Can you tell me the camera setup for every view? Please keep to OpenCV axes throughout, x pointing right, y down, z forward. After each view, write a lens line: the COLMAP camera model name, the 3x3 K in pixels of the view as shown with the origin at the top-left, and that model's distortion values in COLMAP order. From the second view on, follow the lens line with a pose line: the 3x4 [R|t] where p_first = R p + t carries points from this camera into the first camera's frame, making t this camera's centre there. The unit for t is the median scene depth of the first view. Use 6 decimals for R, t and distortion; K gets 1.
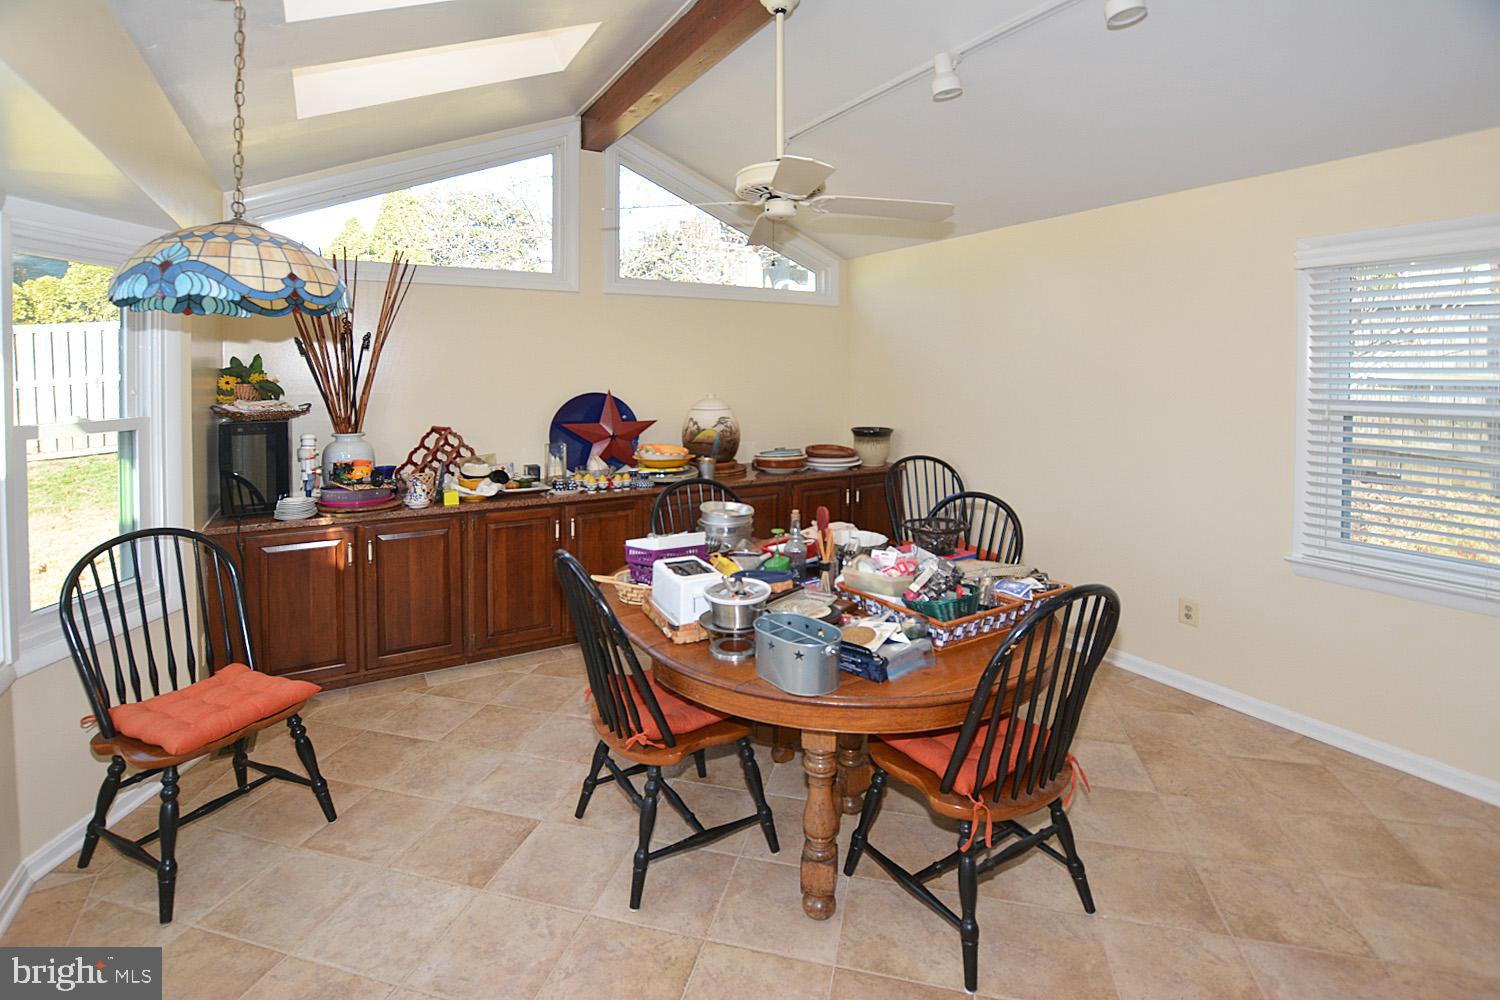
lens RADIAL K [[703.1, 0, 794.4], [0, 703.1, 475.3], [0, 0, 1]] dist [-0.016116, 0.000117]
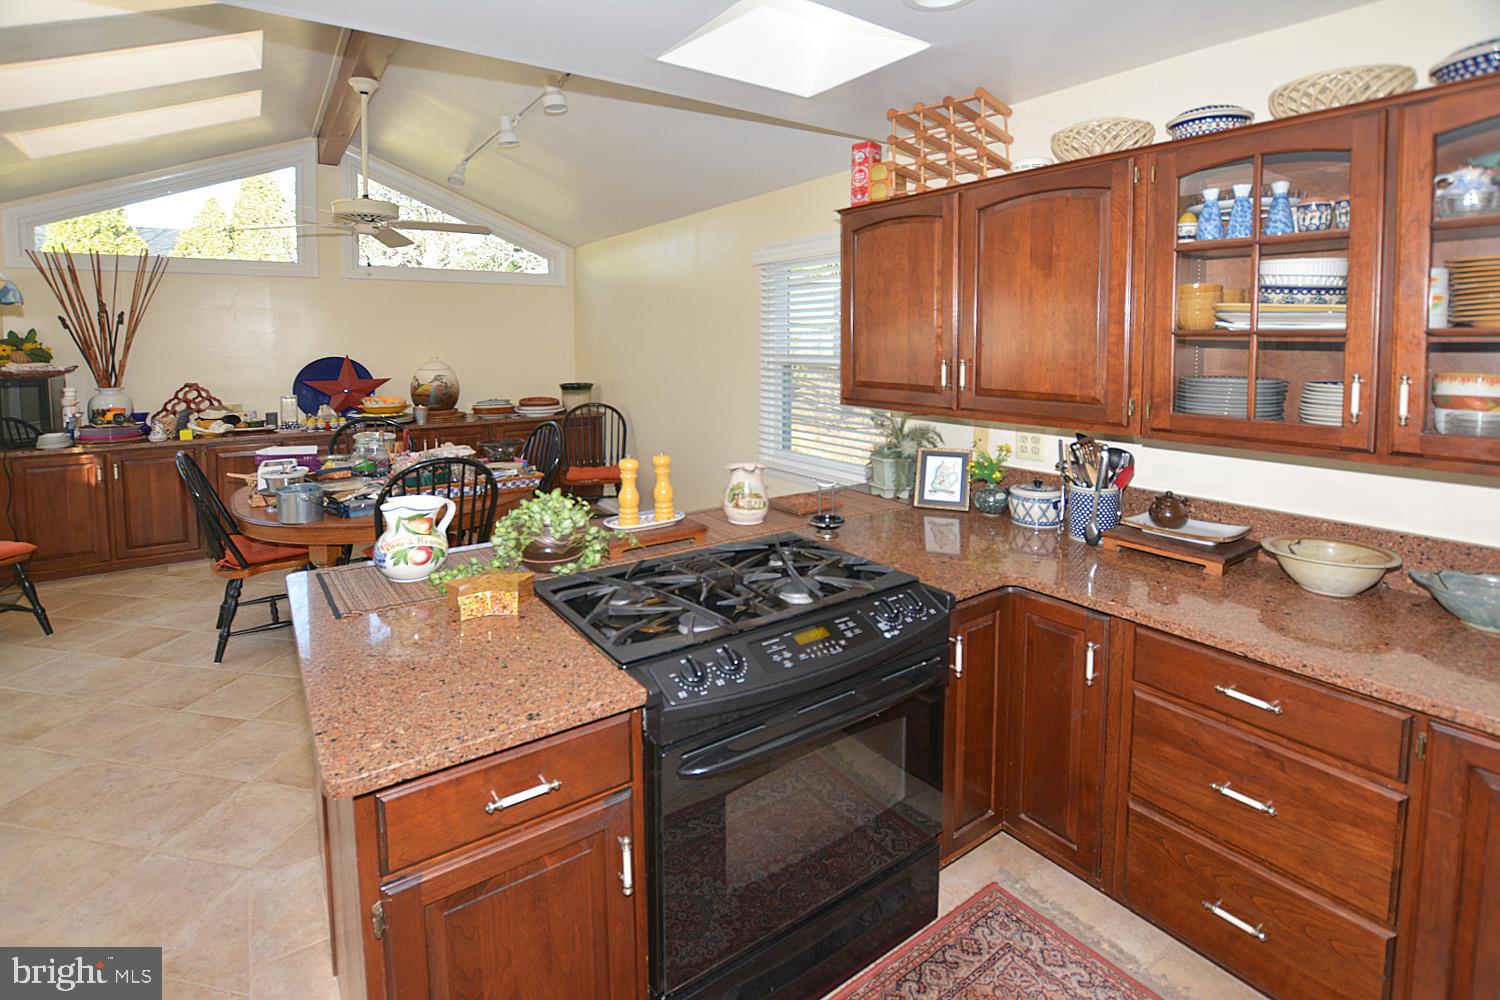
lens RADIAL K [[670.5, 0, 738.0], [0, 670.5, 459.8], [0, 0, 1]] dist [-0.013331, 0.000204]
pose [[0.998146, -0.016376, 0.058617, 0.491472], [0.014656, 0.999452, 0.029665, 0.058137], [-0.059071, -0.028751, 0.997840, -0.338440]]
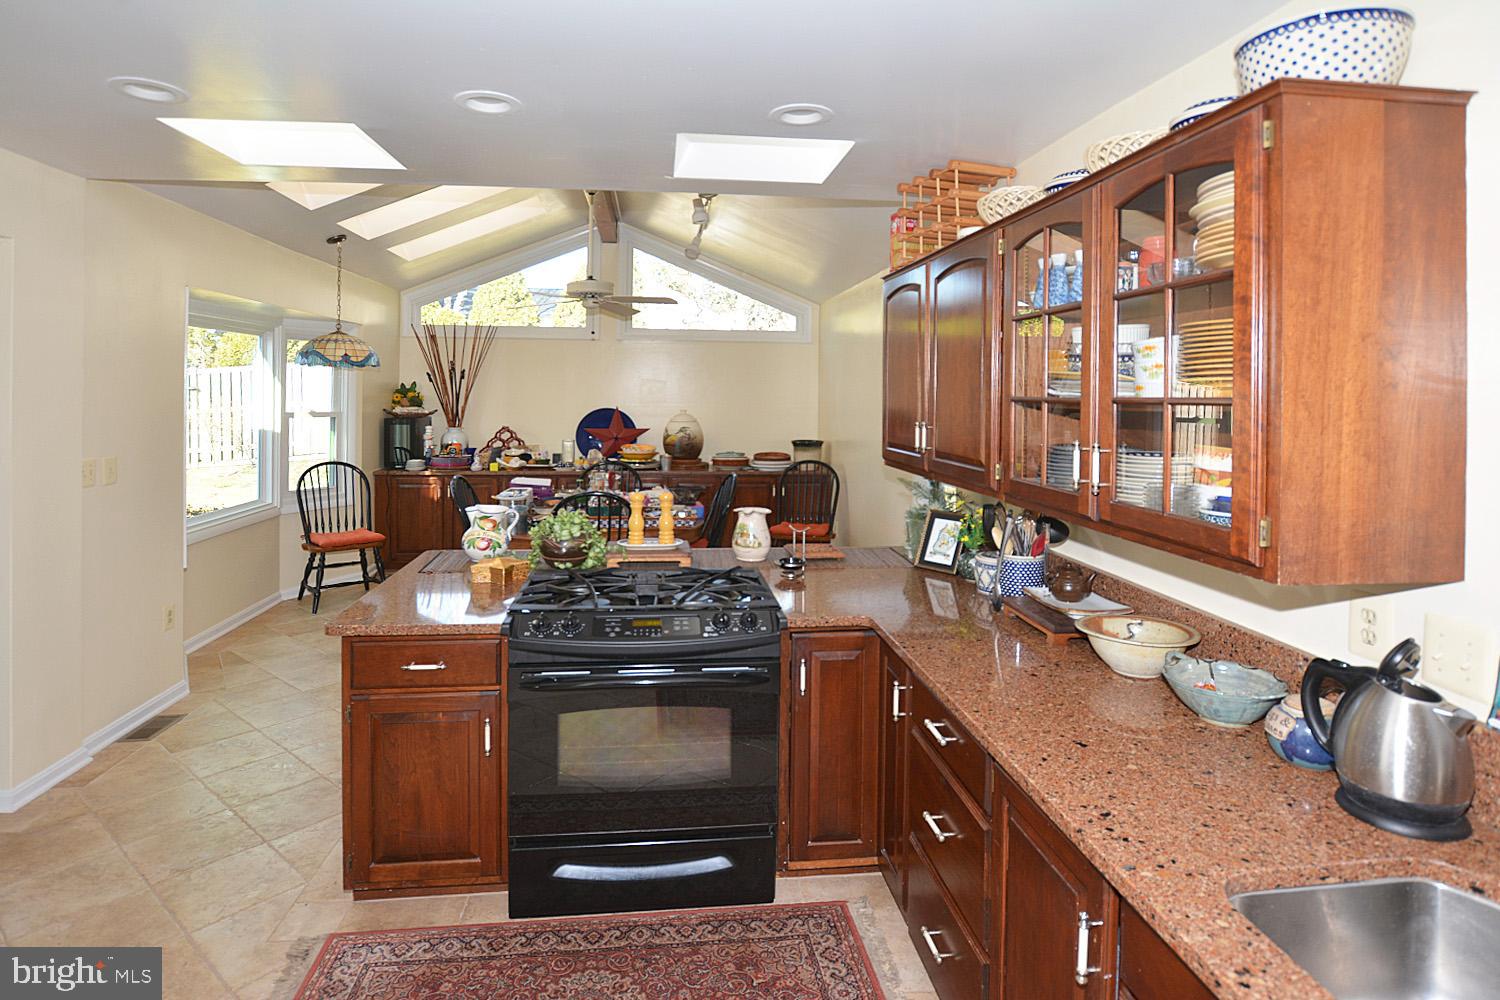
lens RADIAL K [[807.3, 0, 750.0], [0, 807.3, 500.0], [0, 0, 1]] dist [0.001693, 0.000165]
pose [[0.904128, 0.062955, -0.422598, 0.894932], [-0.070784, 0.997488, -0.002843, 0.073962], [0.421358, 0.032484, 0.906313, -0.499094]]
